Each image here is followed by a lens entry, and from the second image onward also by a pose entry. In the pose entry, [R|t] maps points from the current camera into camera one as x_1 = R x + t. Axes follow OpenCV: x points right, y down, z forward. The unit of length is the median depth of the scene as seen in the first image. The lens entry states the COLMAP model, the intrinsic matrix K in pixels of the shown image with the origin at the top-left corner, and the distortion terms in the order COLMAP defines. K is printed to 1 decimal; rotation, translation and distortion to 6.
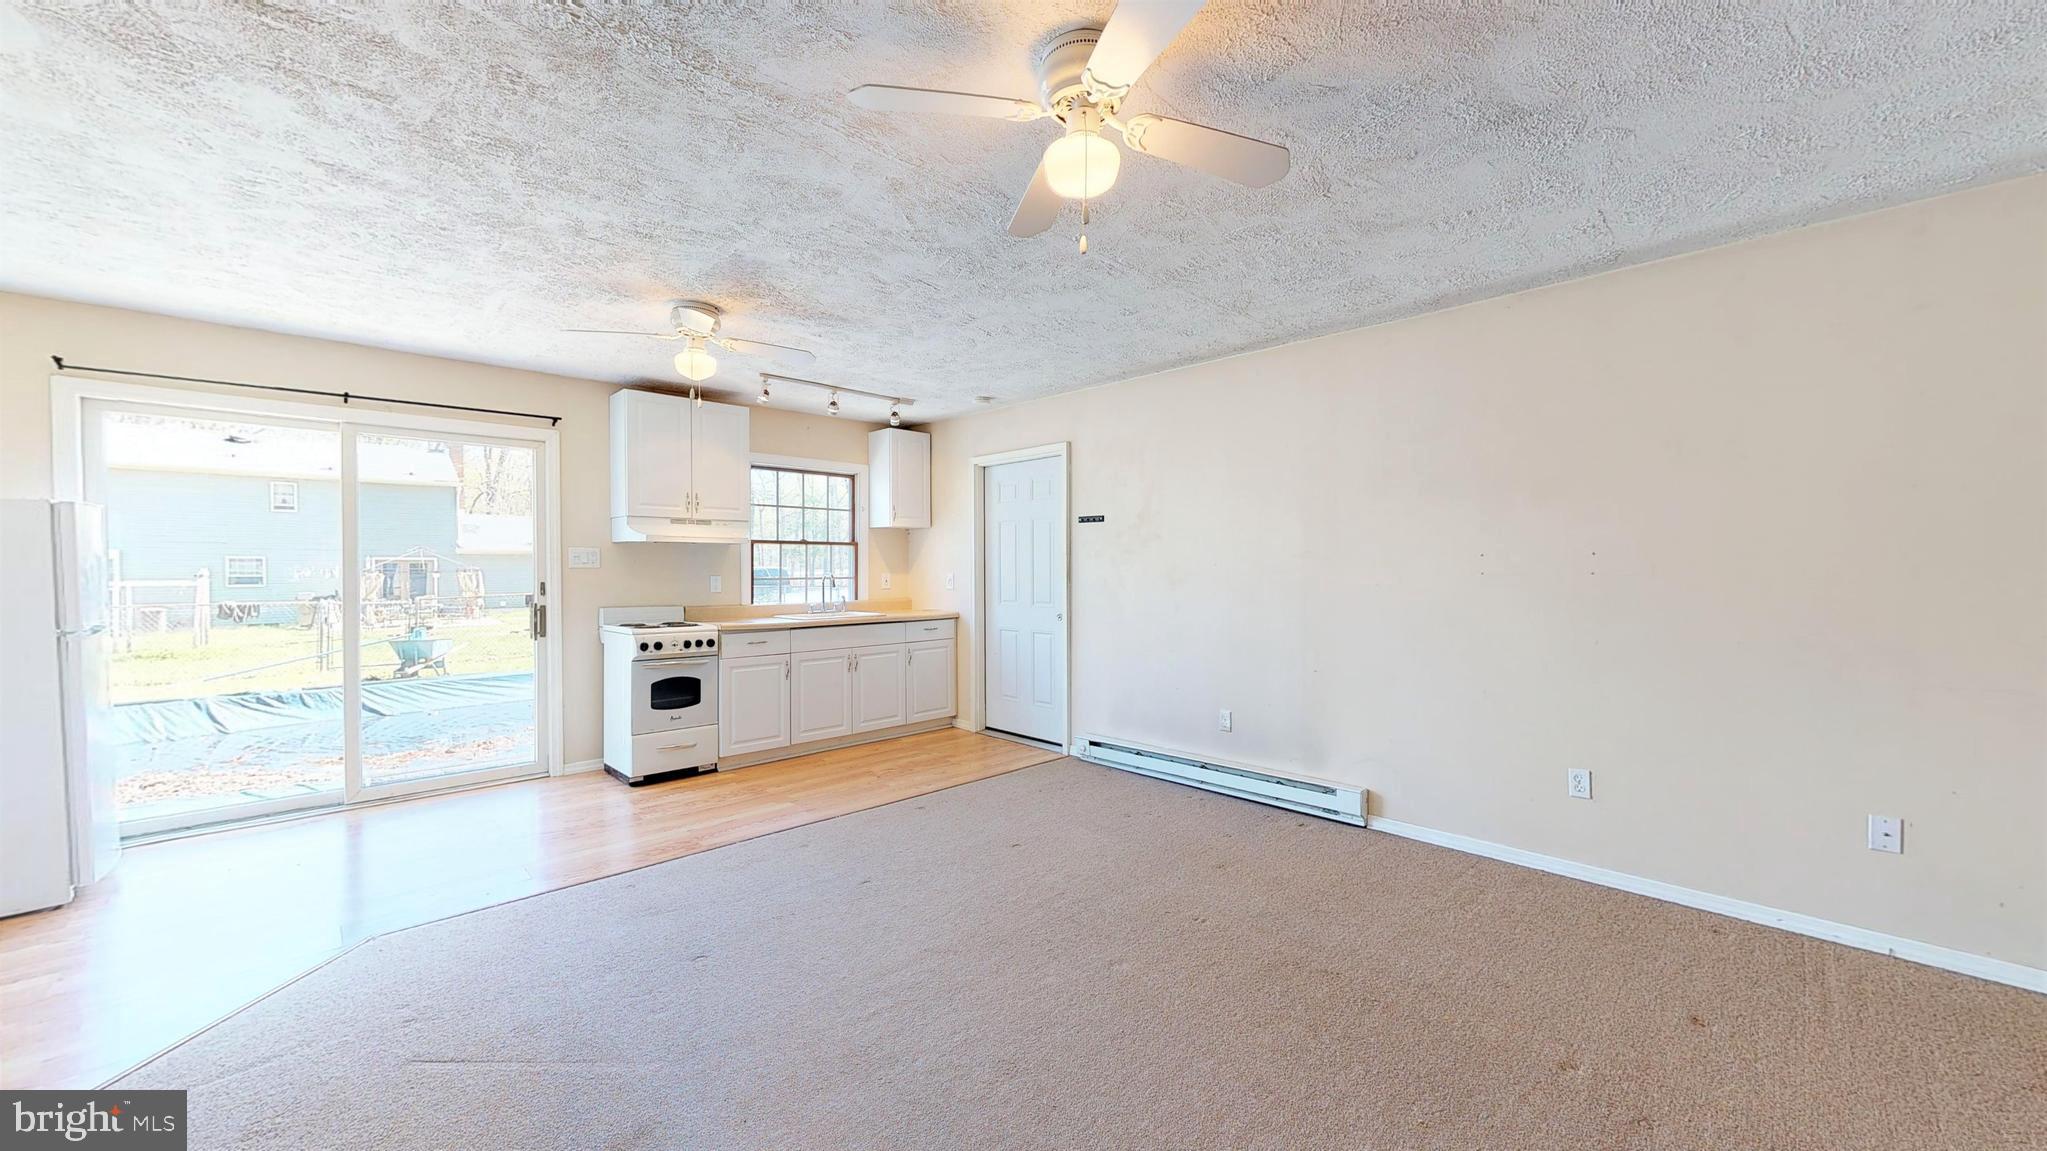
lens RADIAL K [[750.6, 0, 1023.4], [0, 750.6, 578.2], [0, 0, 1]] dist [0.000242, -0.000058]
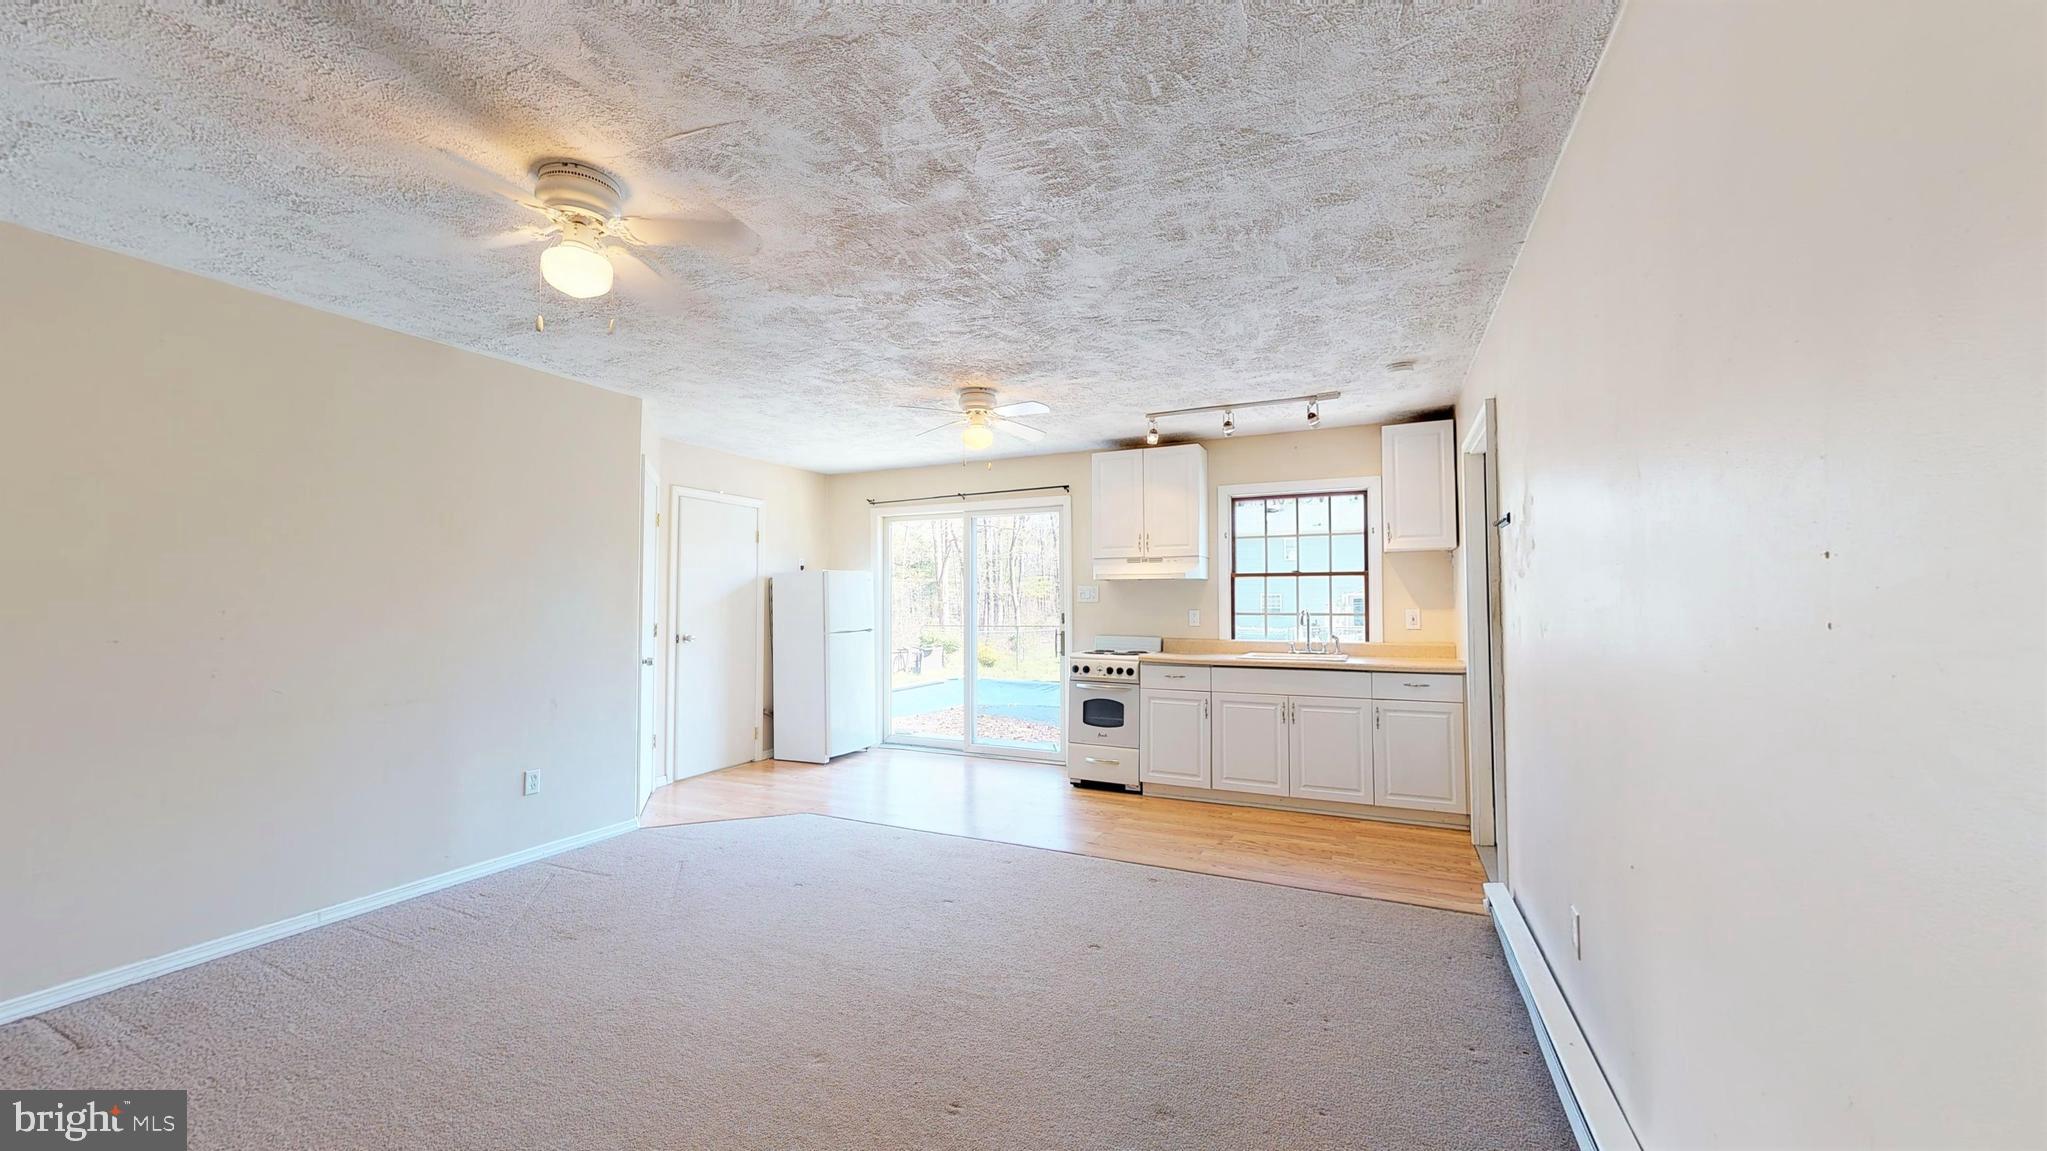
lens RADIAL K [[750.6, 0, 1023.4], [0, 750.6, 578.2], [0, 0, 1]] dist [0.000242, -0.000058]
pose [[0.356059, -0.028935, -0.934016, 0.544368], [-0.013290, 0.999263, -0.036022, -0.007421], [0.934369, 0.025239, 0.355412, 0.470791]]
